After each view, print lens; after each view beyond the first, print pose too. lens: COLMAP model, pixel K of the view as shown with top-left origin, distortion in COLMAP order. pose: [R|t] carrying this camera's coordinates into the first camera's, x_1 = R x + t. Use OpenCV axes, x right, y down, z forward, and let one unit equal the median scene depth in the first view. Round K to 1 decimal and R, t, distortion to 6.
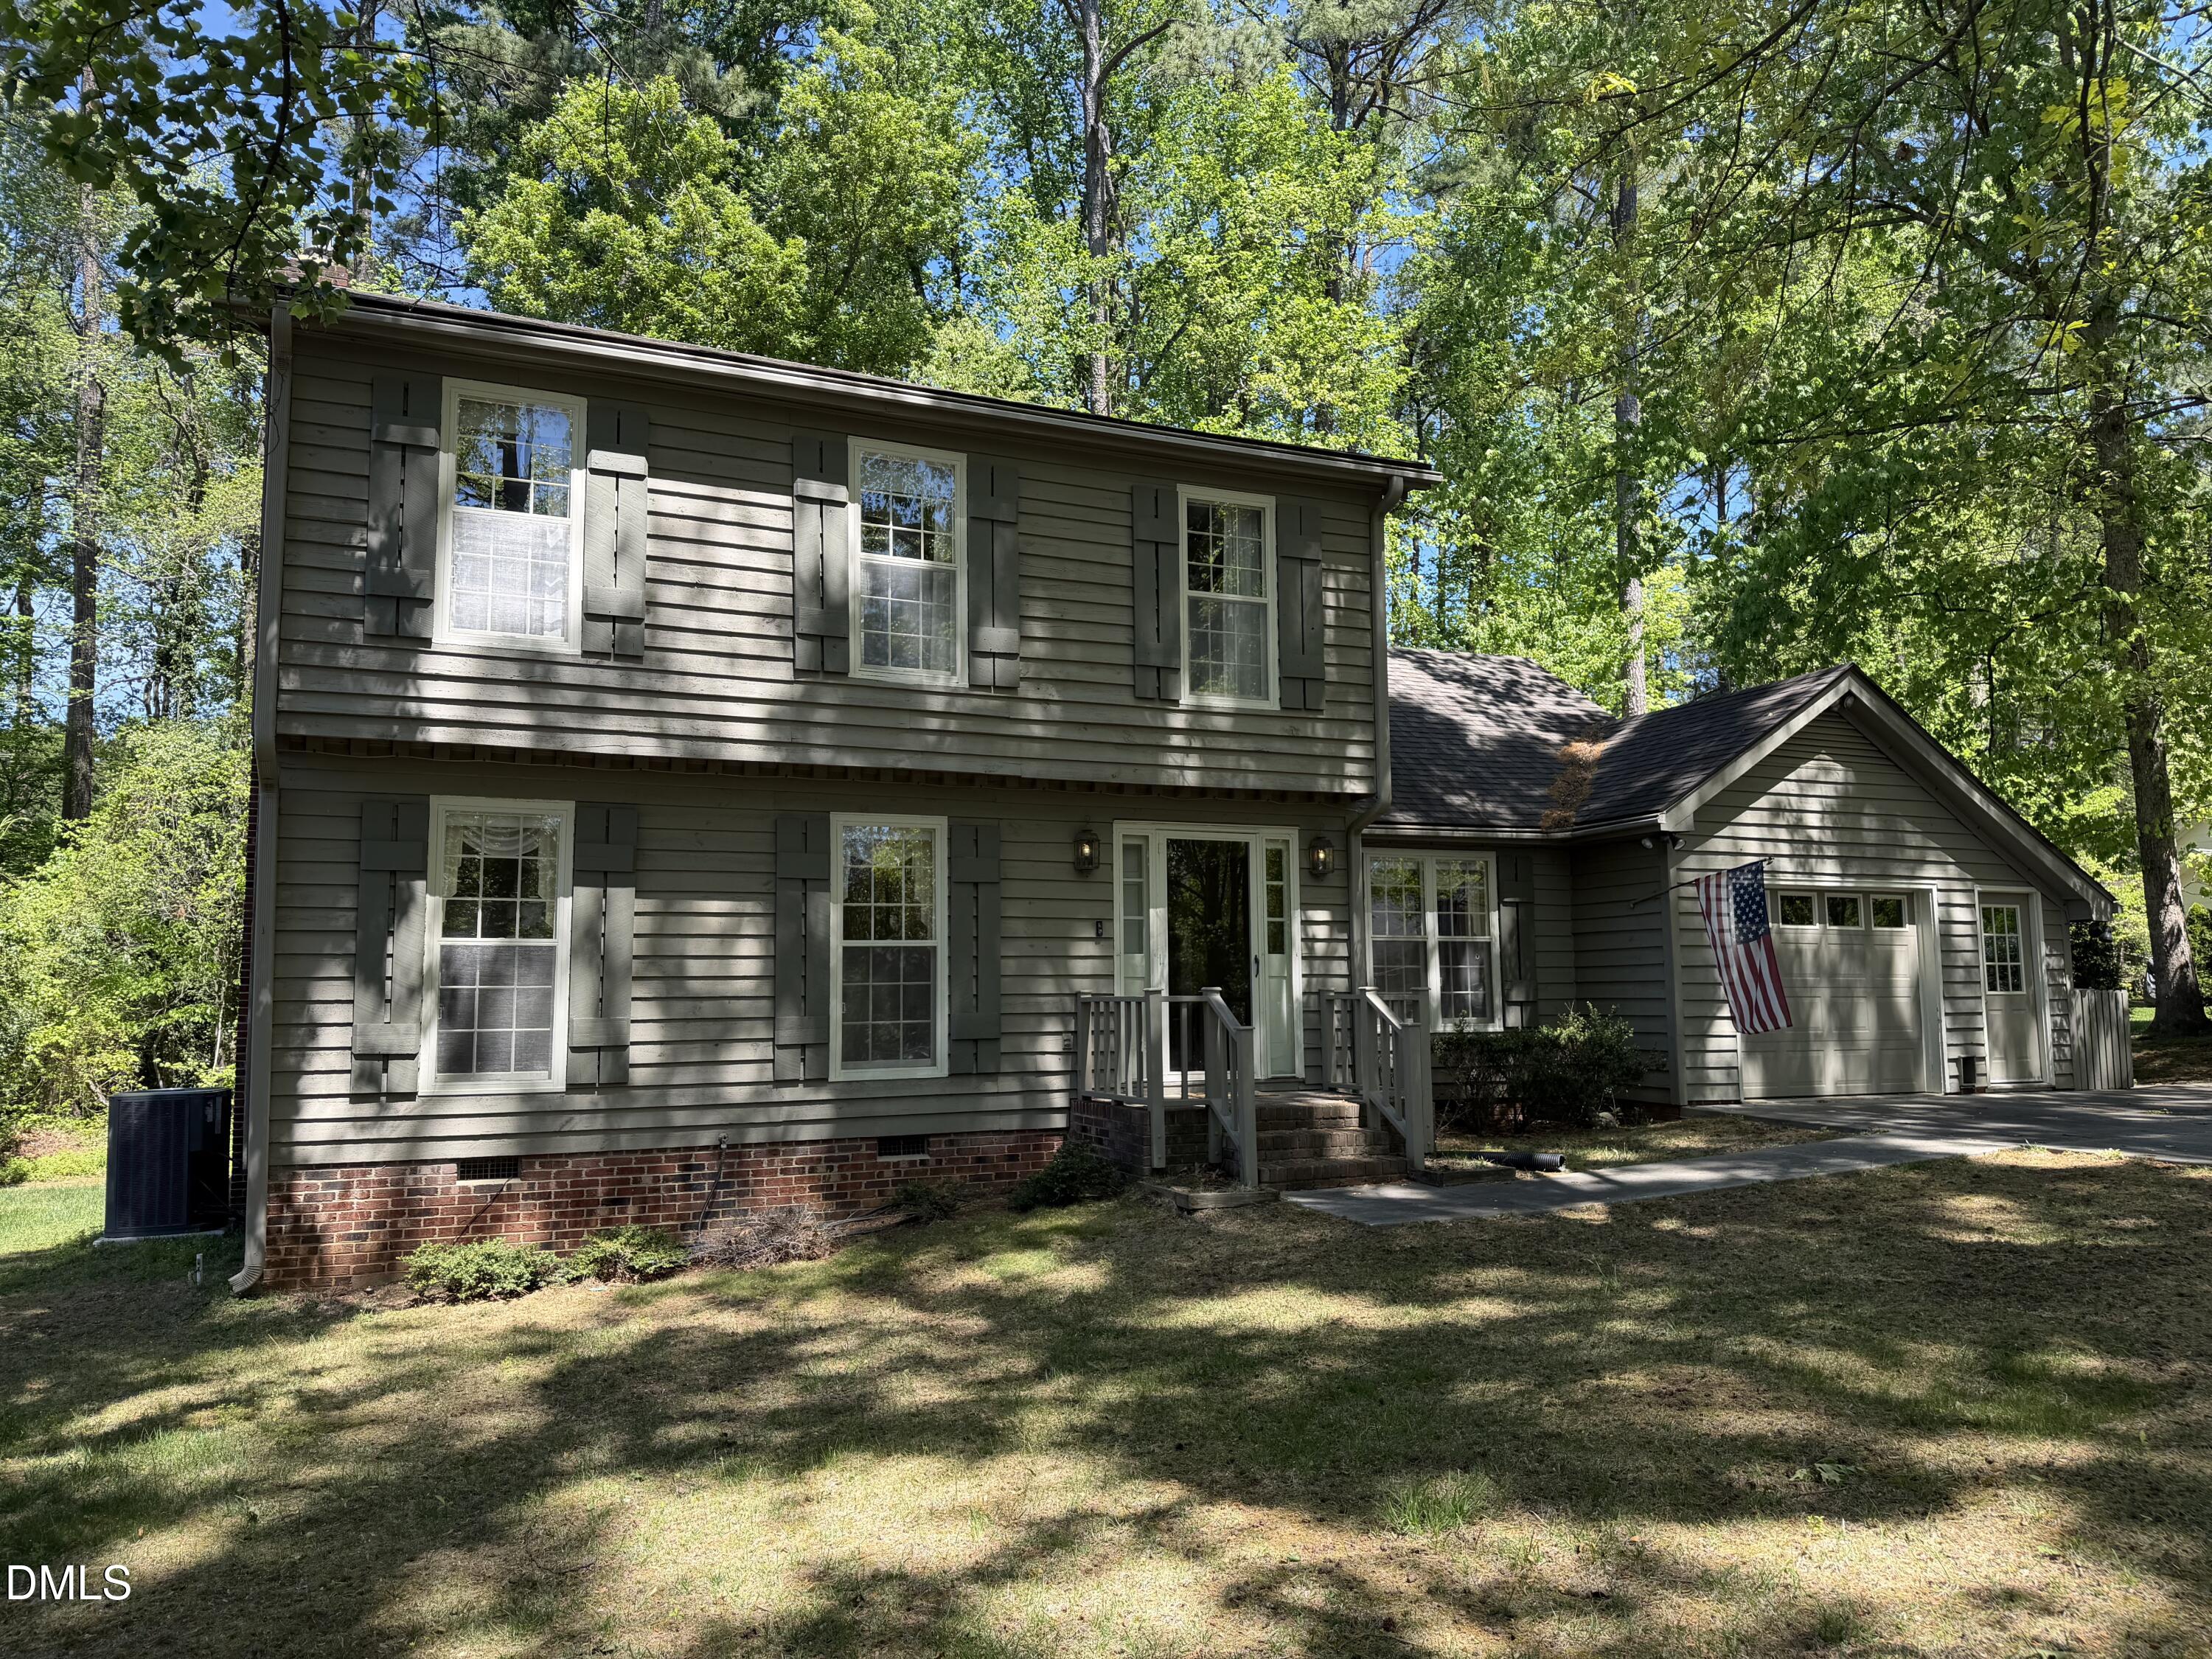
lens RADIAL K [[1554.9, 0, 1122.3], [0, 1554.9, 832.7], [0, 0, 1]] dist [0.084691, -0.097174]
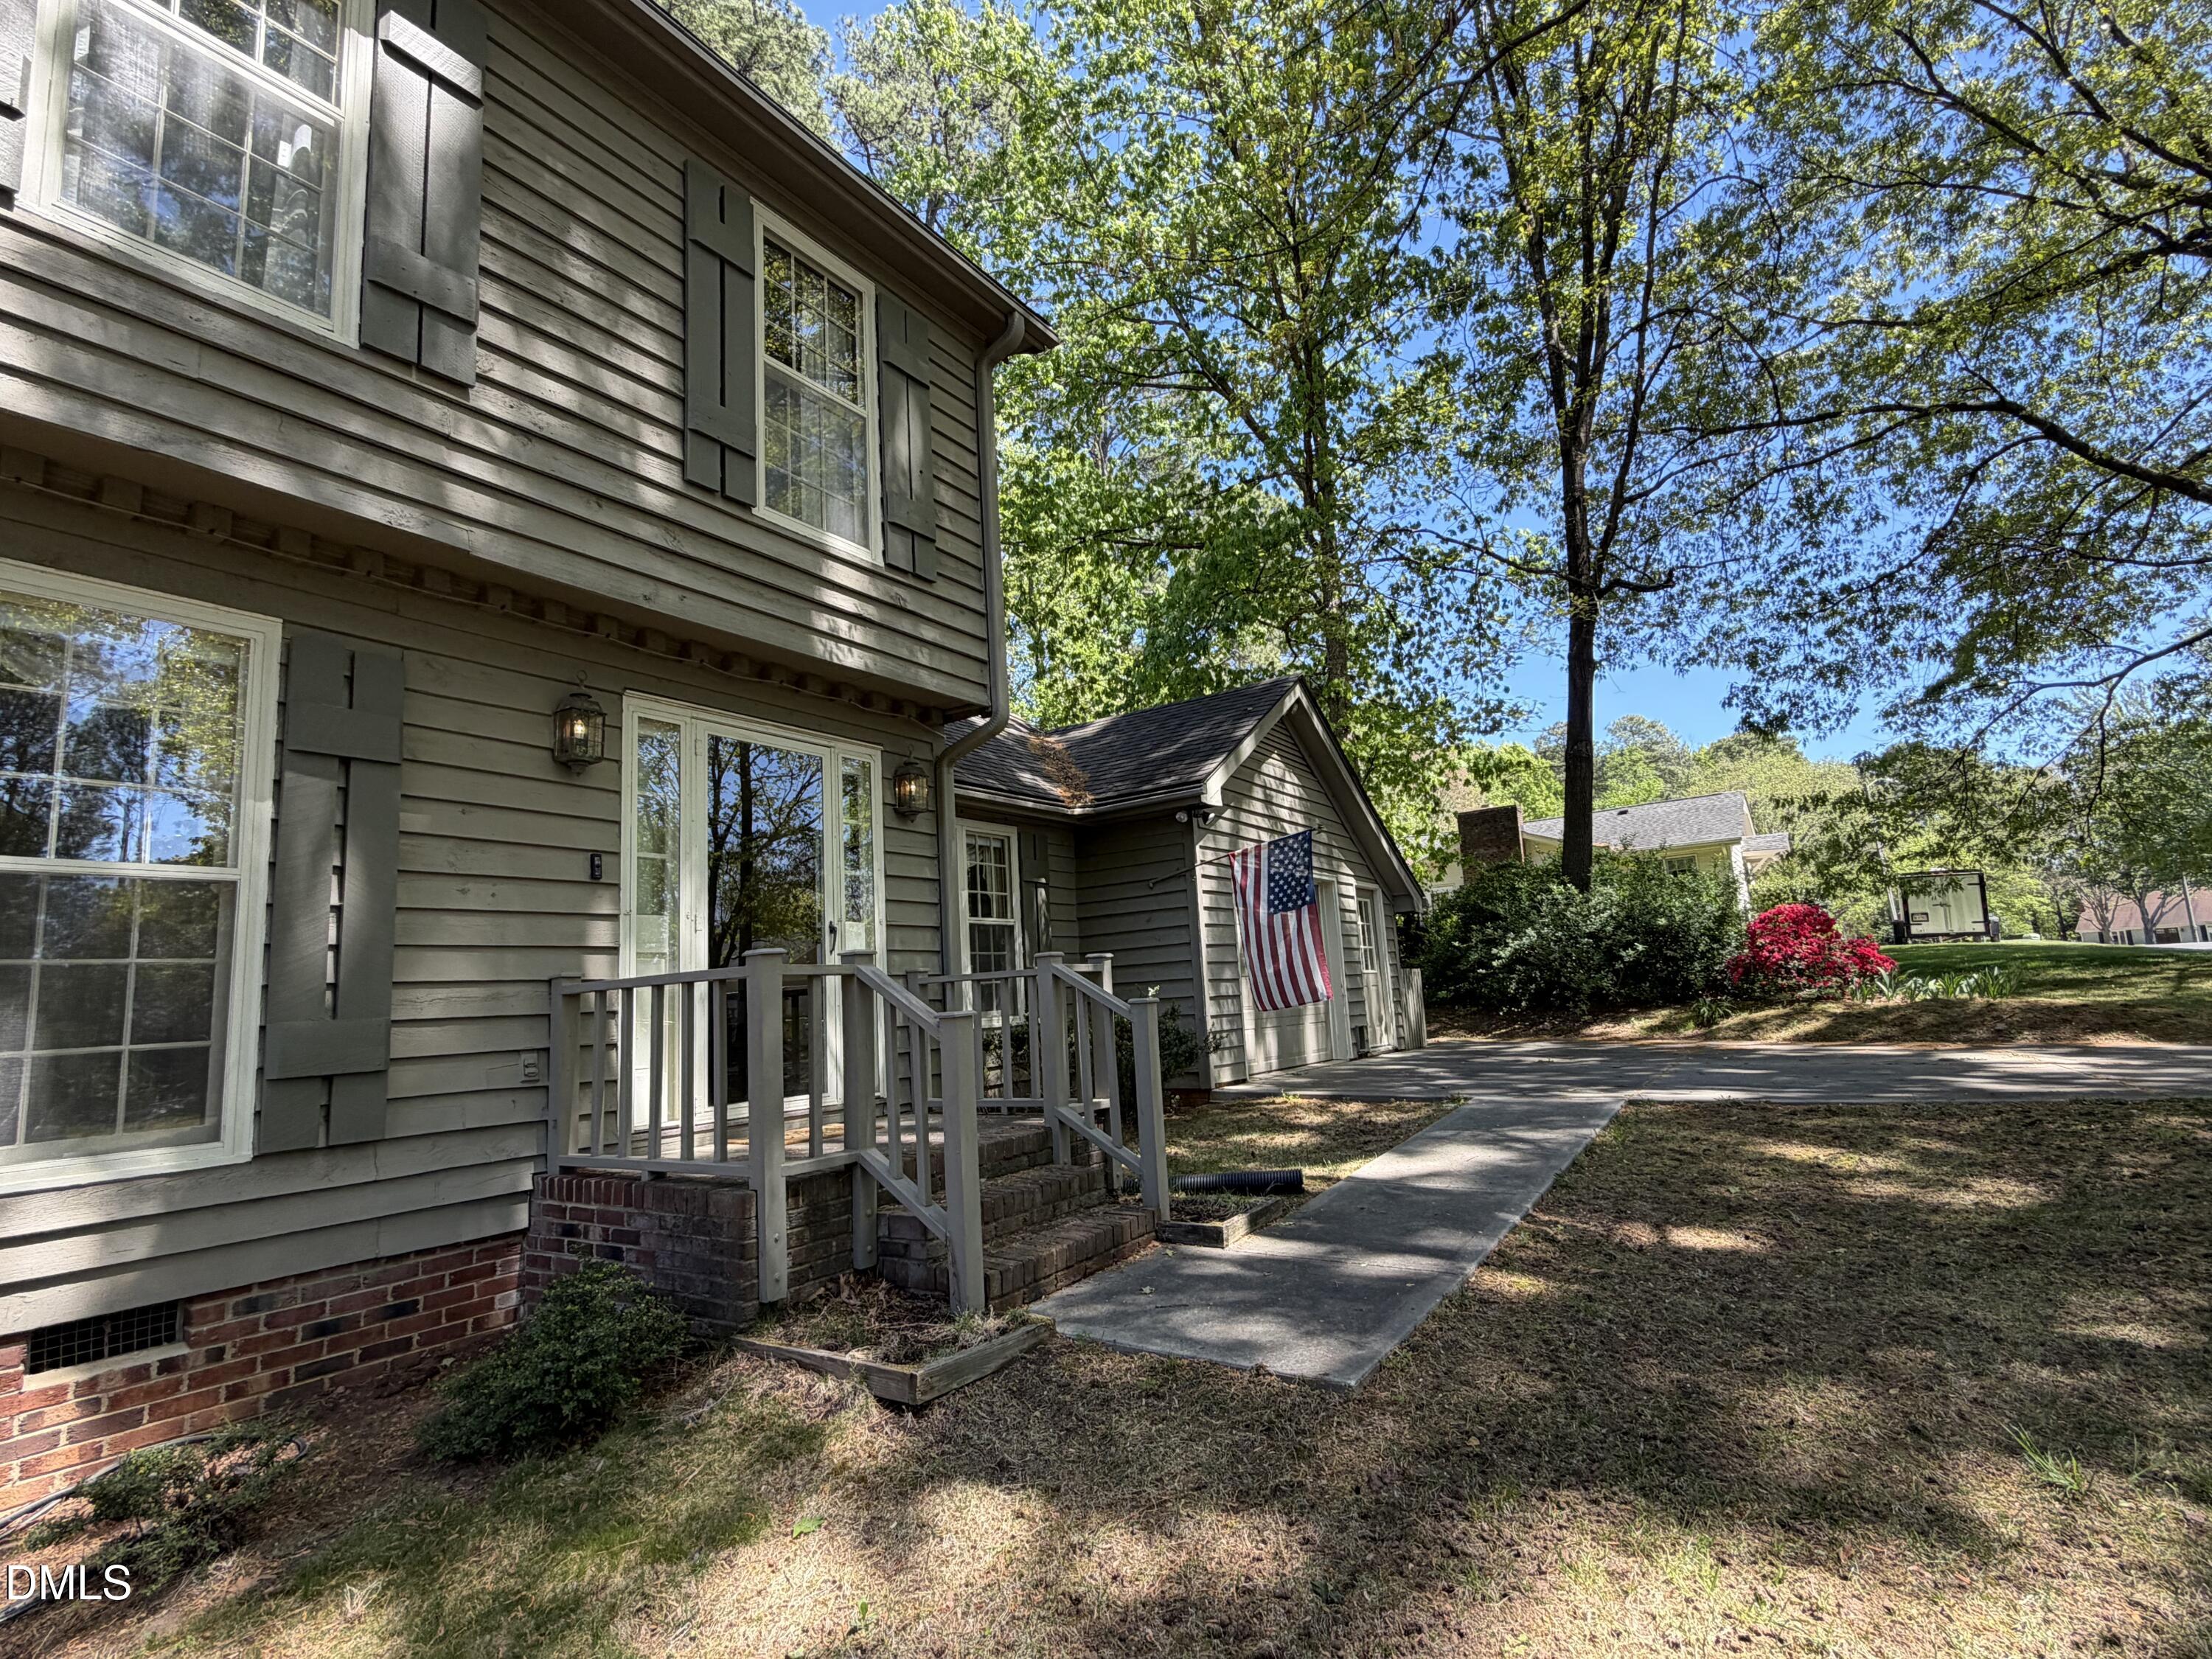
lens RADIAL K [[1087.2, 0, 1115.7], [0, 1087.2, 830.3], [0, 0, 1]] dist [-0.001520, -0.000546]
pose [[0.837811, 0.046537, 0.543974, -0.074677], [-0.007403, 0.997237, -0.073912, 0.078005], [-0.545911, 0.057898, 0.835840, 0.569214]]
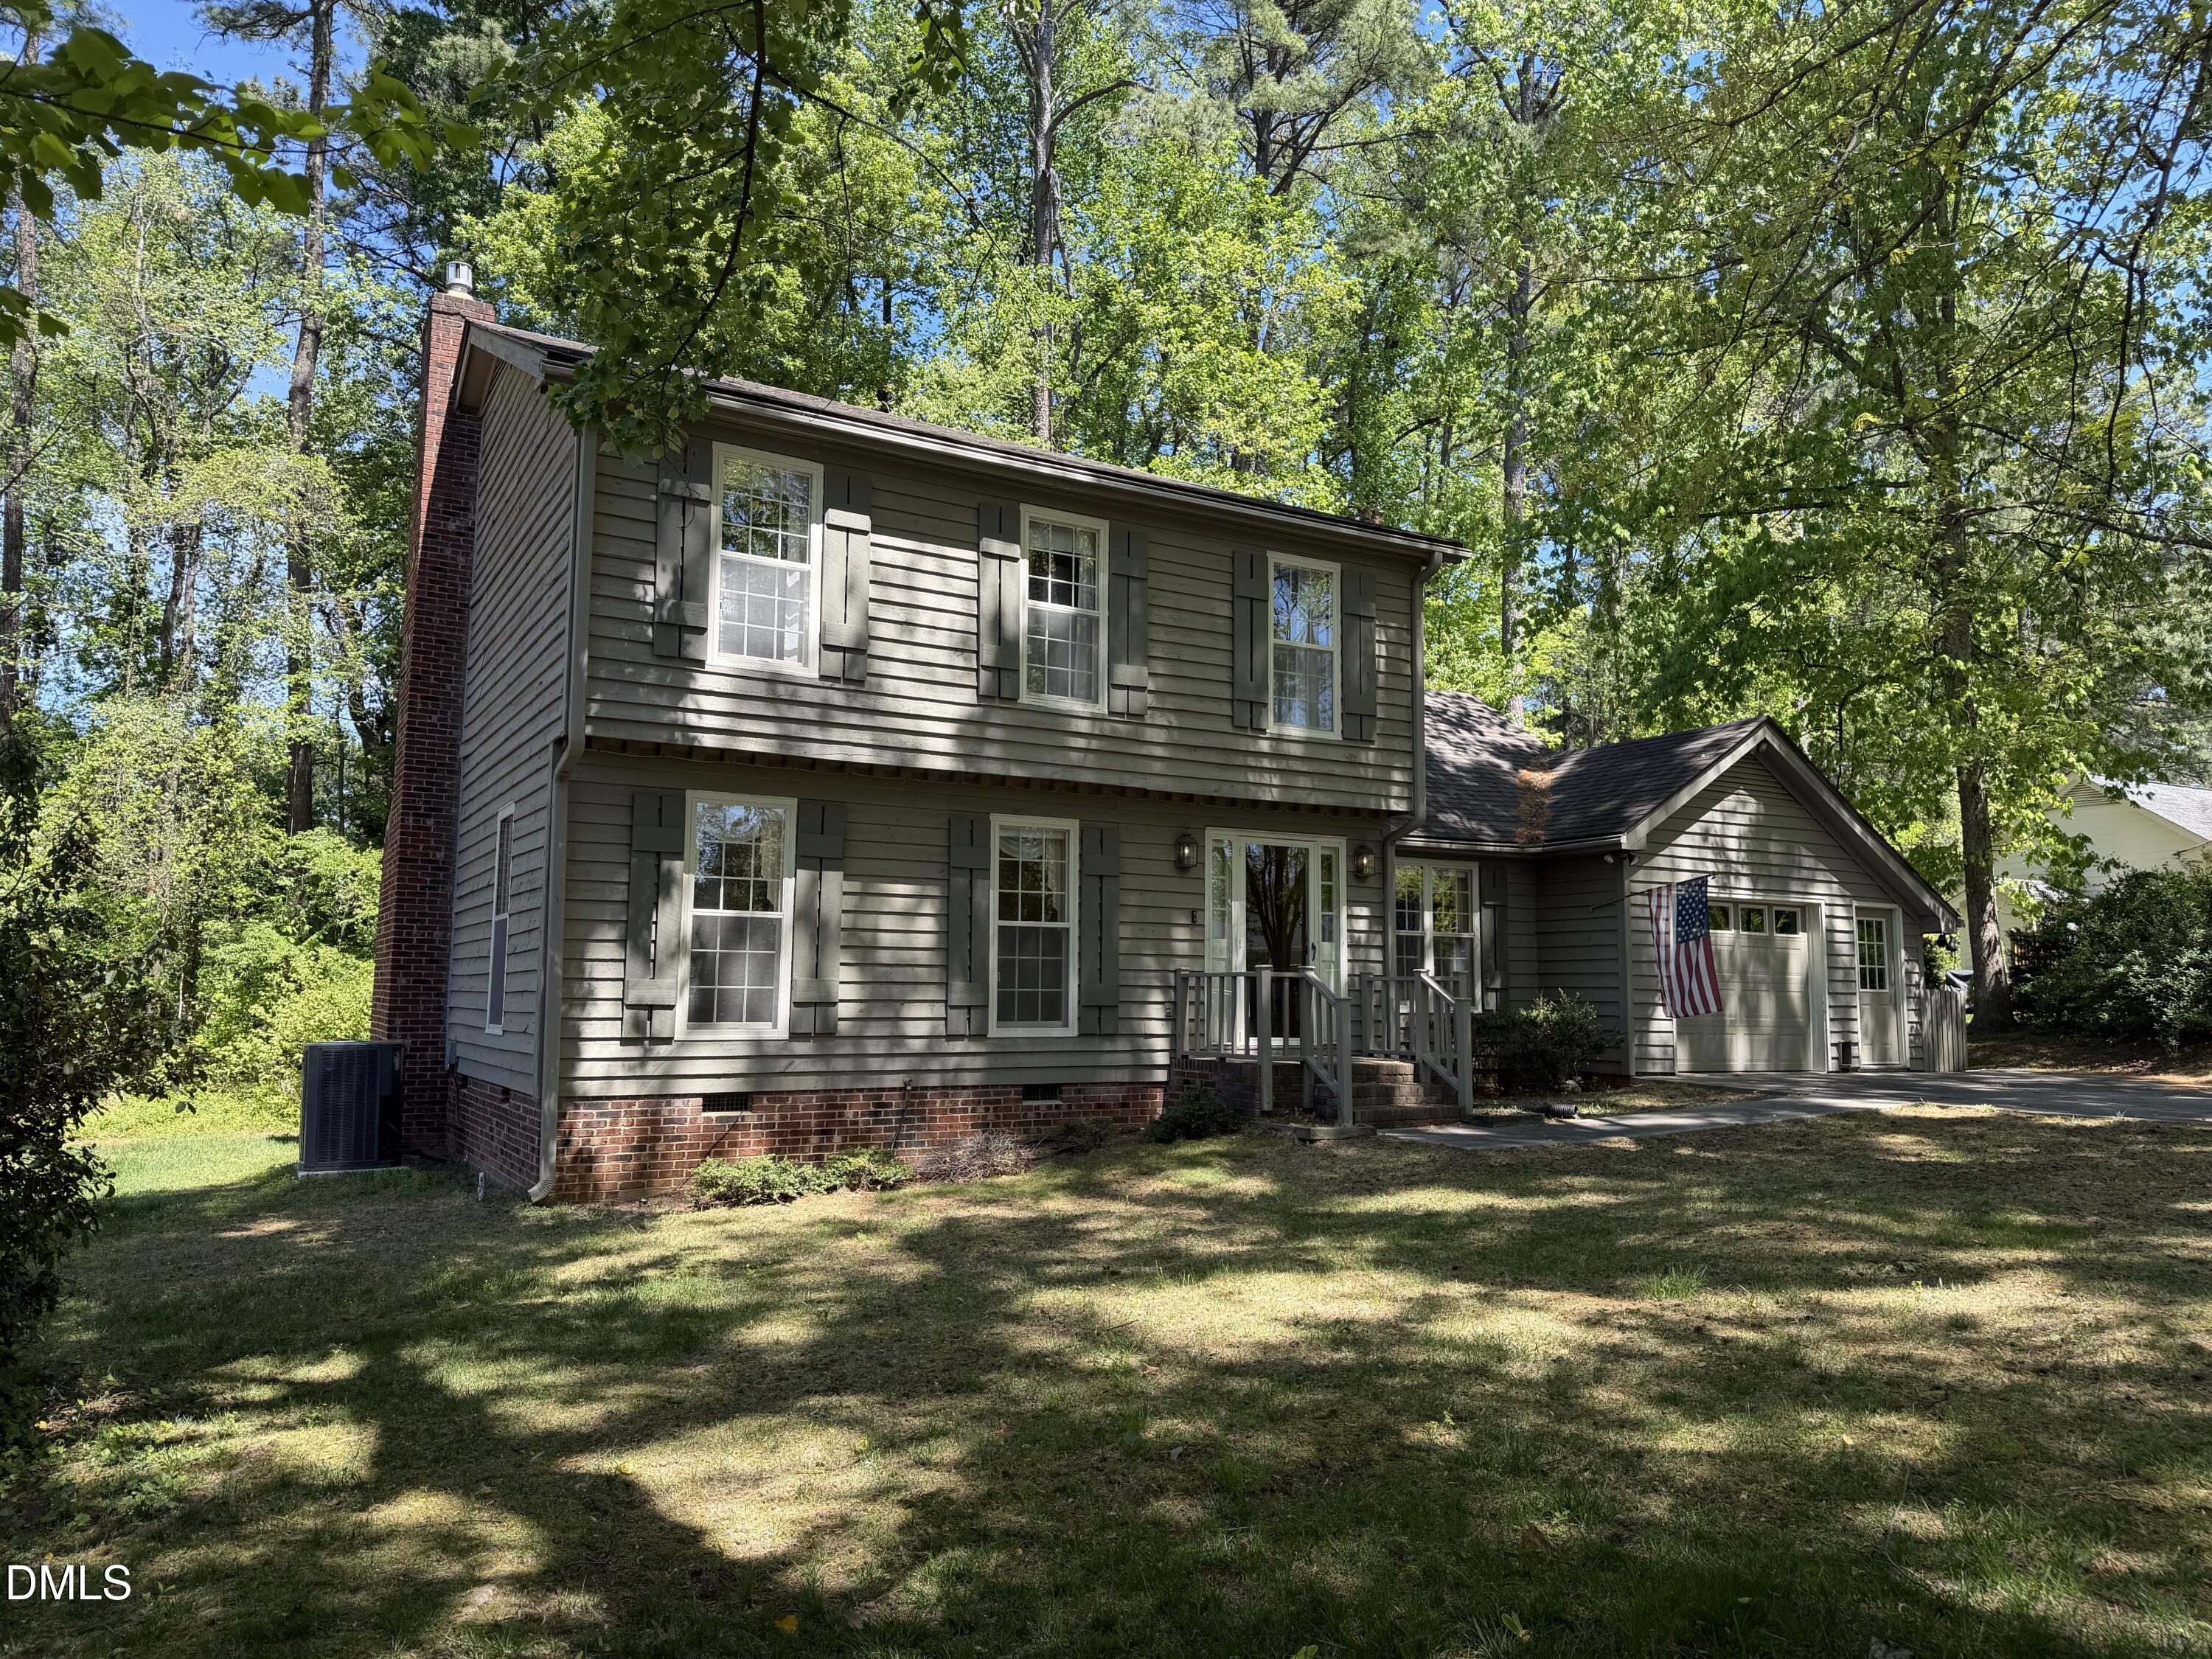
lens RADIAL K [[1554.9, 0, 1131.5], [0, 1554.9, 819.6], [0, 0, 1]] dist [0.084691, -0.097174]
pose [[0.992757, 0.032078, 0.115778, -0.208841], [-0.031051, 0.999461, -0.010663, 0.000911], [-0.116057, 0.006991, 0.993218, -0.192324]]
